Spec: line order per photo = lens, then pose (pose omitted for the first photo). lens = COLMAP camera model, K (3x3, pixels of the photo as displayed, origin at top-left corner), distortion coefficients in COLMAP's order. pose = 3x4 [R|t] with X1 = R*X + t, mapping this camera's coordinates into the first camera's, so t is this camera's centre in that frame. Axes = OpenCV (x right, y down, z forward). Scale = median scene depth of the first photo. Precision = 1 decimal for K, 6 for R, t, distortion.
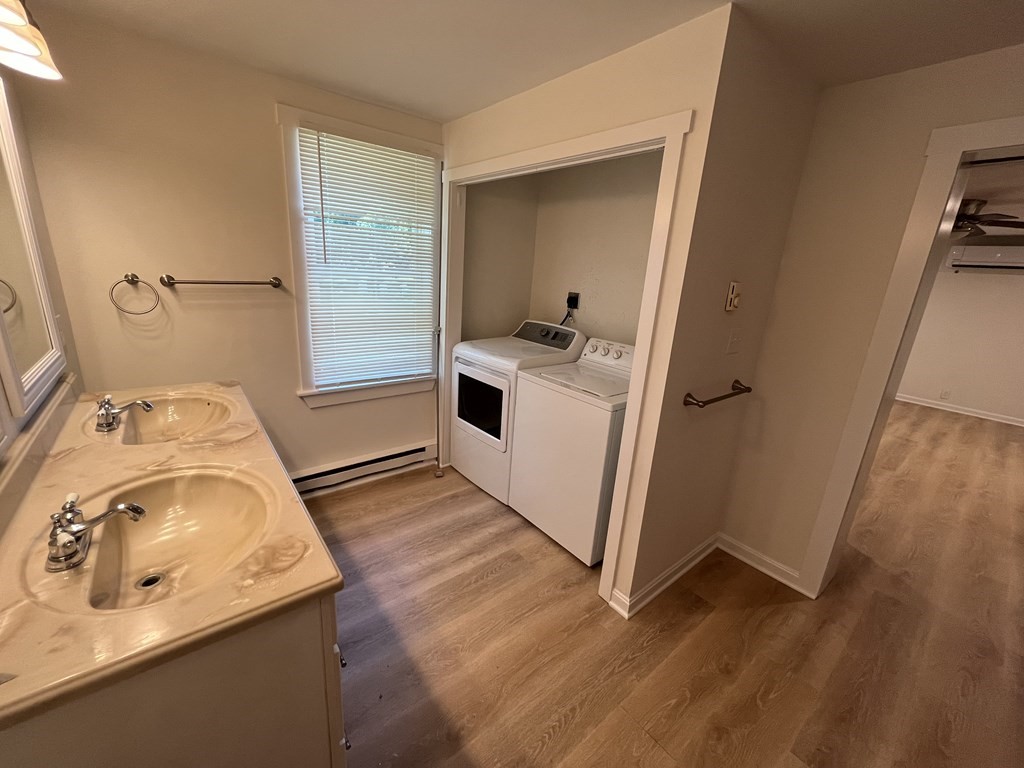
lens RADIAL K [[411.8, 0, 512.3], [0, 411.8, 383.0], [0, 0, 1]] dist [-0.004279, 0.001169]
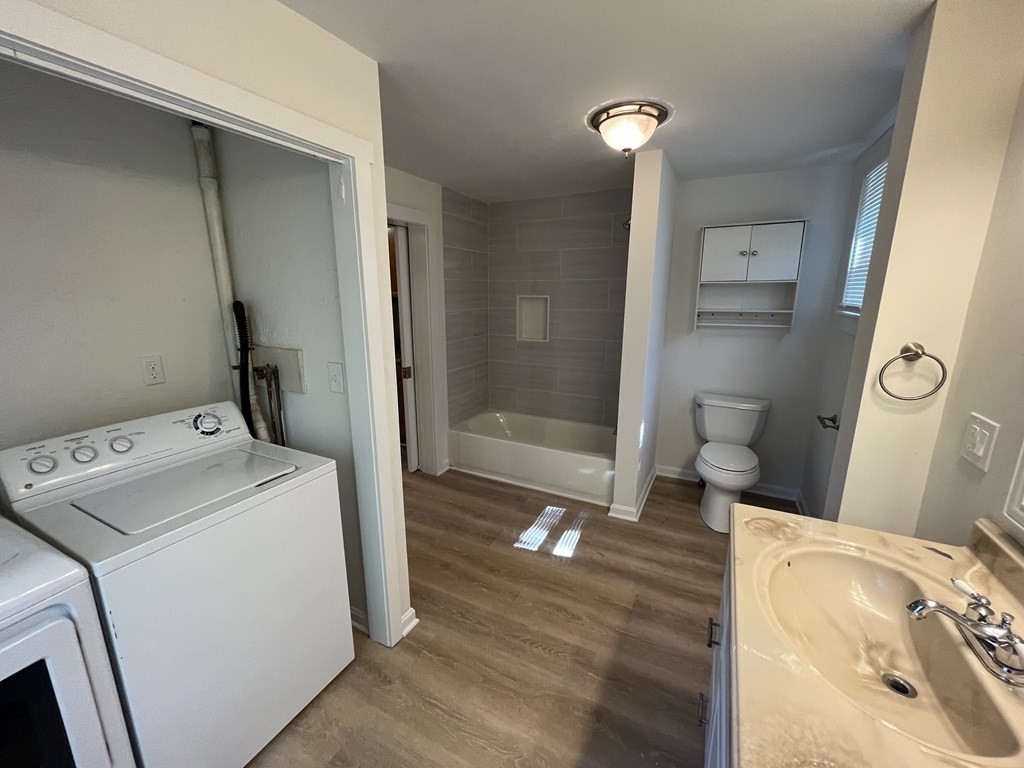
lens RADIAL K [[411.8, 0, 509.2], [0, 411.8, 384.5], [0, 0, 1]] dist [-0.004279, 0.001169]
pose [[-0.404725, -0.263208, 0.875739, -0.639508], [0.227196, 0.898707, 0.375110, -0.347777], [-0.885765, 0.350780, -0.303929, 0.997298]]
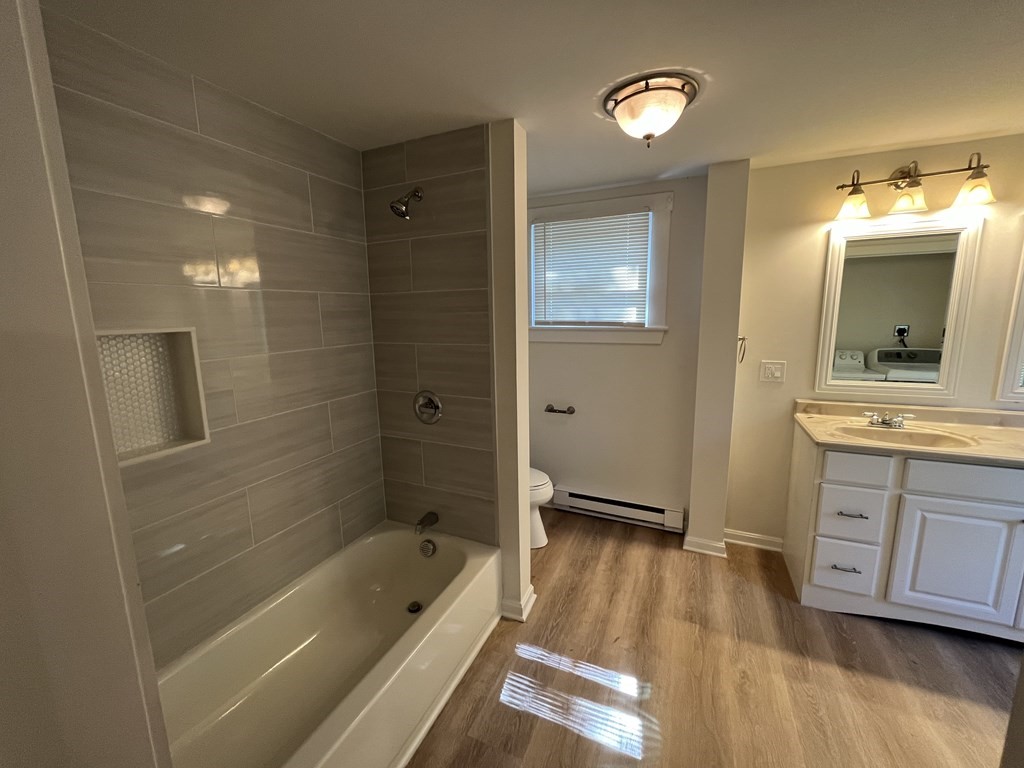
lens RADIAL K [[411.8, 0, 511.8], [0, 411.8, 383.6], [0, 0, 1]] dist [-0.004279, 0.001169]
pose [[-0.887127, 0.029099, -0.460608, 1.112415], [-0.165315, 0.911756, 0.375996, -0.219033], [0.430903, 0.409701, -0.804032, 0.979656]]
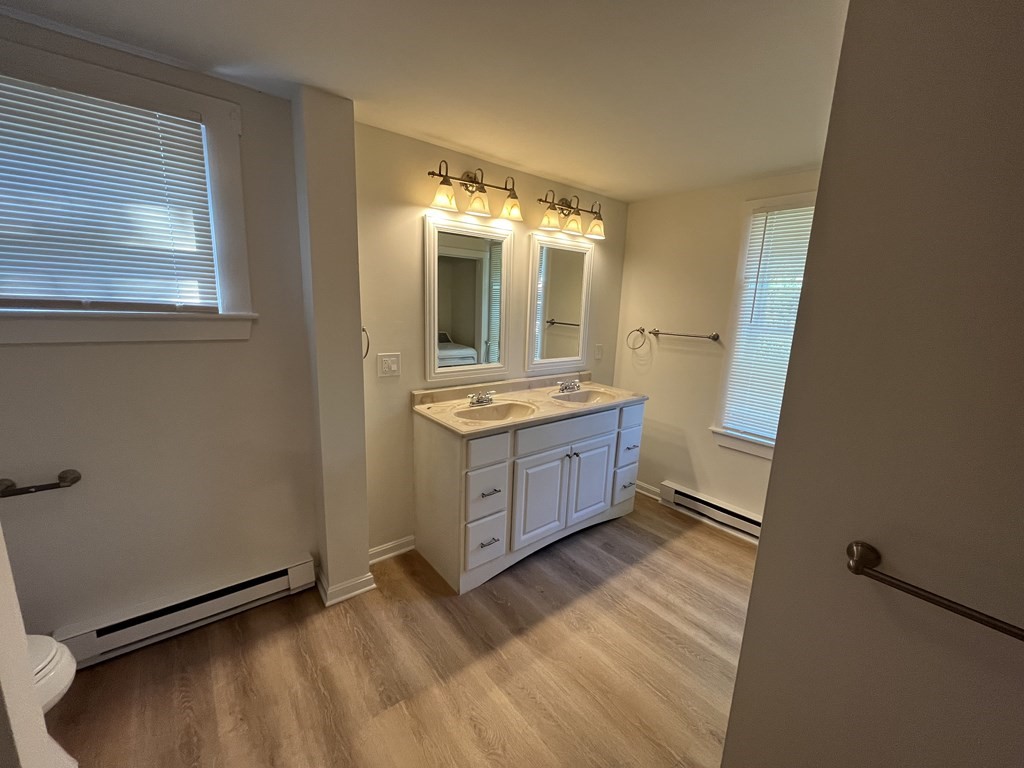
lens RADIAL K [[411.8, 0, 510.6], [0, 411.8, 382.7], [0, 0, 1]] dist [-0.004279, 0.001169]
pose [[0.007386, 0.129873, -0.991503, 0.932934], [-0.313091, 0.941977, 0.121054, -0.088986], [0.949695, 0.309536, 0.047620, 0.507755]]
